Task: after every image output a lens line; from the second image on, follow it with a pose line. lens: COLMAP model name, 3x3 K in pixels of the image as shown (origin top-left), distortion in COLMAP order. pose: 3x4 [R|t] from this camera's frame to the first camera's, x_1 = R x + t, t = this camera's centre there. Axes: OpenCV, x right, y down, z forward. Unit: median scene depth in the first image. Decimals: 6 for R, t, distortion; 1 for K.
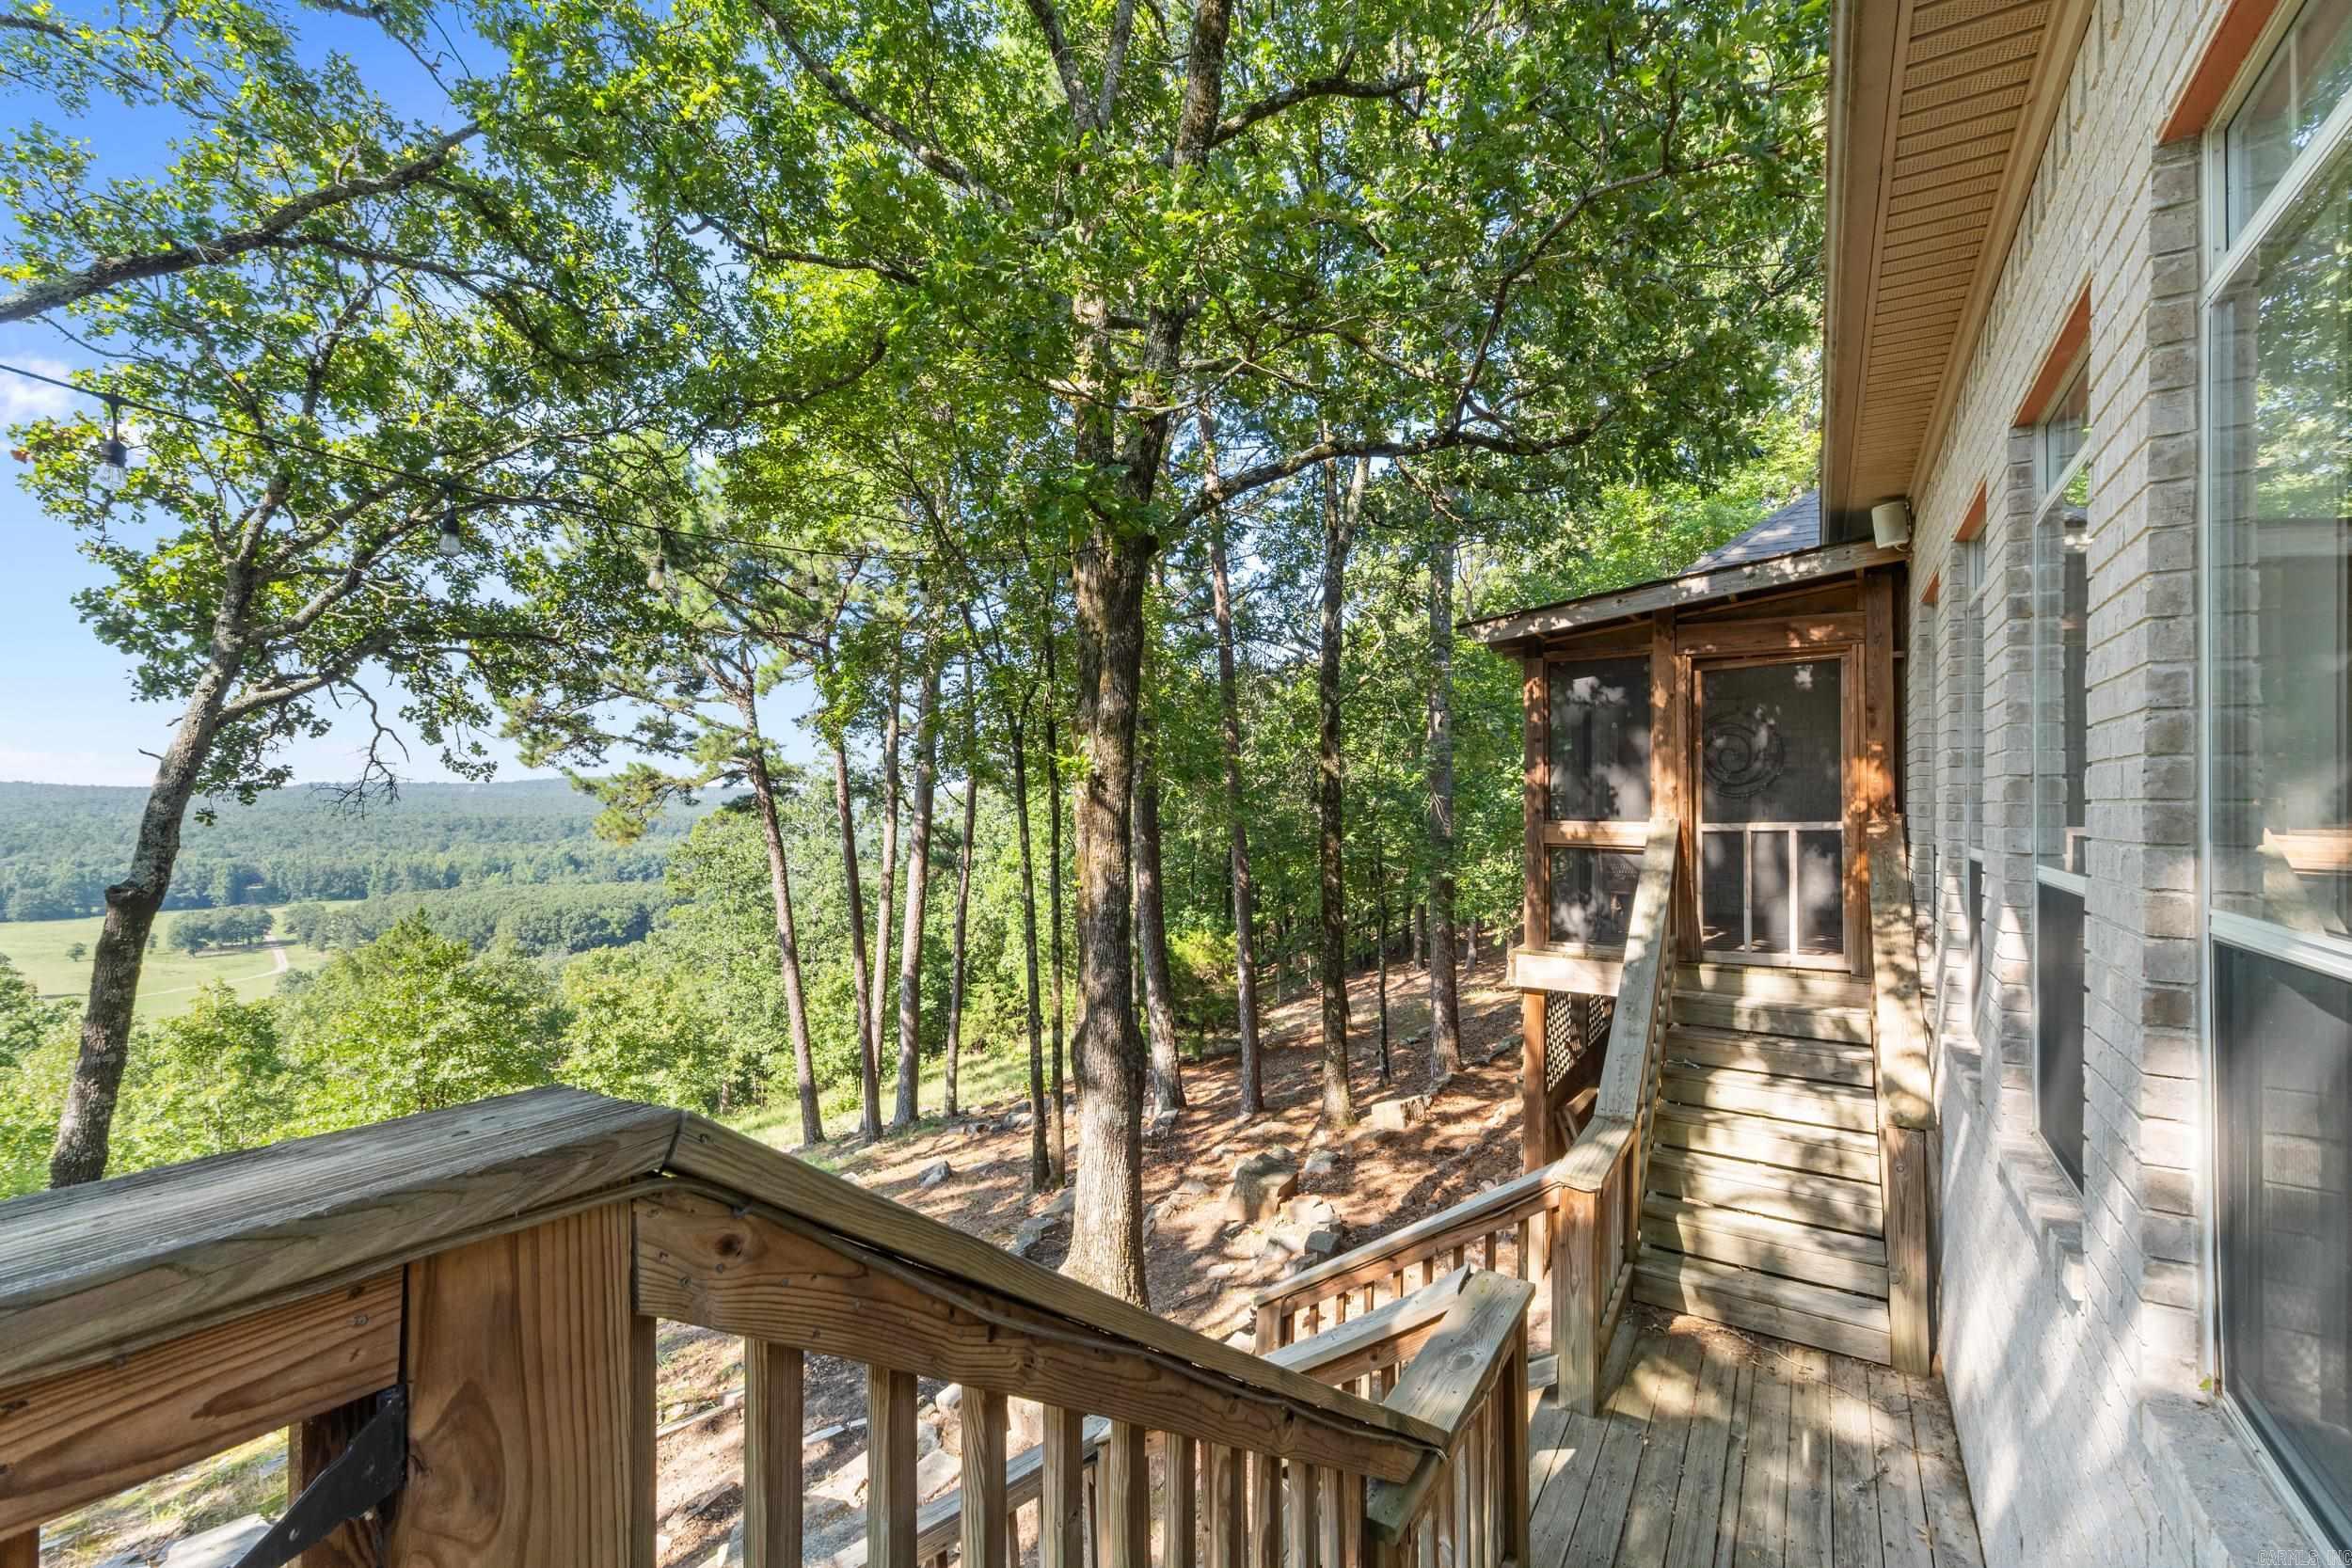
lens RADIAL K [[1000.8, 0, 1189.8], [0, 1000.8, 786.3], [0, 0, 1]] dist [0.000690, 0.000096]
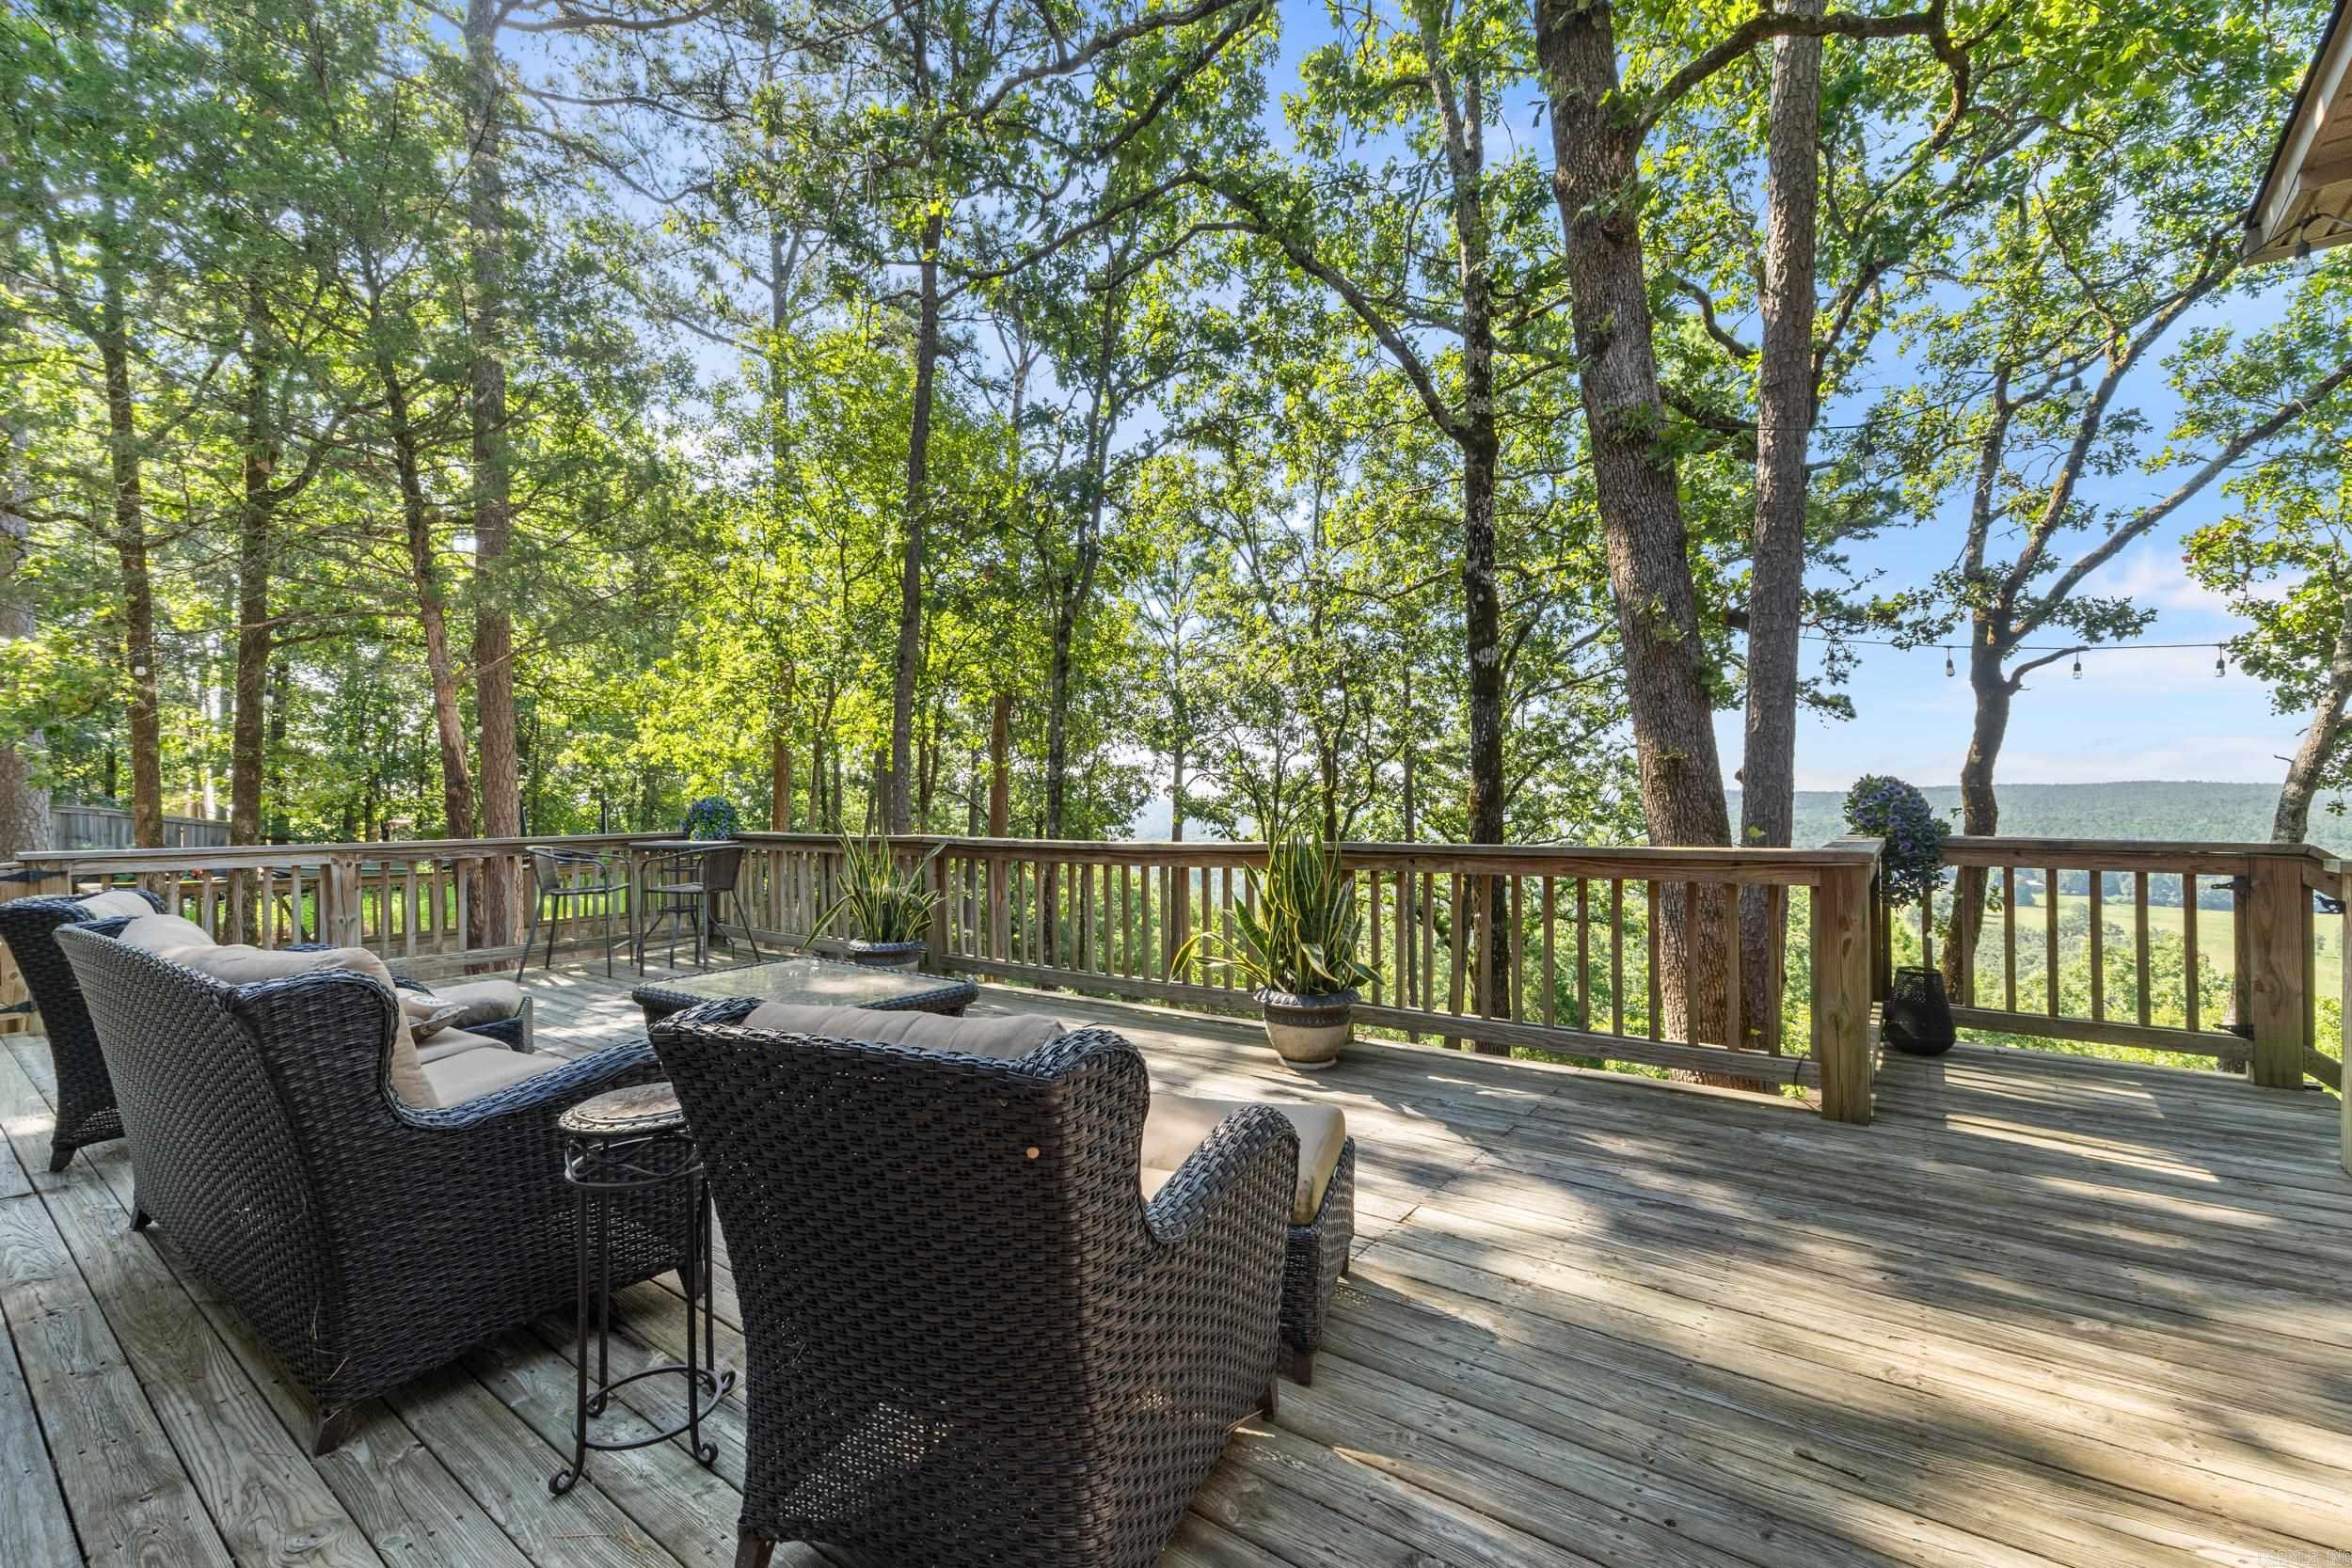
lens RADIAL K [[1000.8, 0, 1189.5], [0, 1000.8, 785.0], [0, 0, 1]] dist [0.000690, 0.000096]
pose [[-0.077625, -0.010069, -0.996932, 0.361348], [0.012330, 0.999863, -0.011058, 0.002045], [0.996906, -0.013151, -0.077490, -0.310559]]
